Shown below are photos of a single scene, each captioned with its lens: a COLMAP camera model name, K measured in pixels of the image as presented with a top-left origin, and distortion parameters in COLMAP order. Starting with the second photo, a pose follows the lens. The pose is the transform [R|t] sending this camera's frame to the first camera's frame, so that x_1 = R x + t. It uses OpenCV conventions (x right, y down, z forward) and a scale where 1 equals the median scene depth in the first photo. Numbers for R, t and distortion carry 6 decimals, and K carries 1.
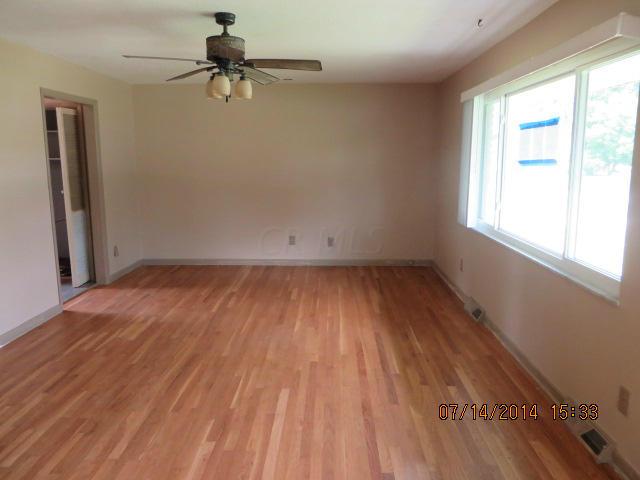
lens RADIAL K [[480.4, 0, 323.2], [0, 480.4, 235.5], [0, 0, 1]] dist [-0.033772, -0.011893]
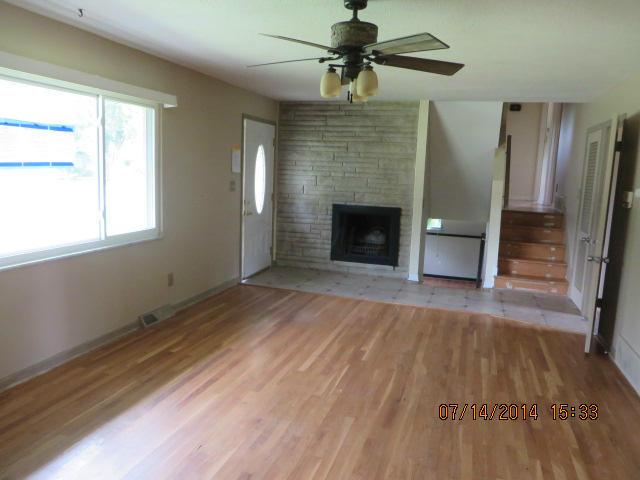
lens RADIAL K [[480.4, 0, 320.0], [0, 480.4, 243.0], [0, 0, 1]] dist [-0.033772, -0.011893]
pose [[-0.956550, -0.074084, 0.281998, -0.425231], [0.013759, 0.954634, 0.297464, -0.312006], [-0.291242, 0.288419, -0.912136, 1.951460]]
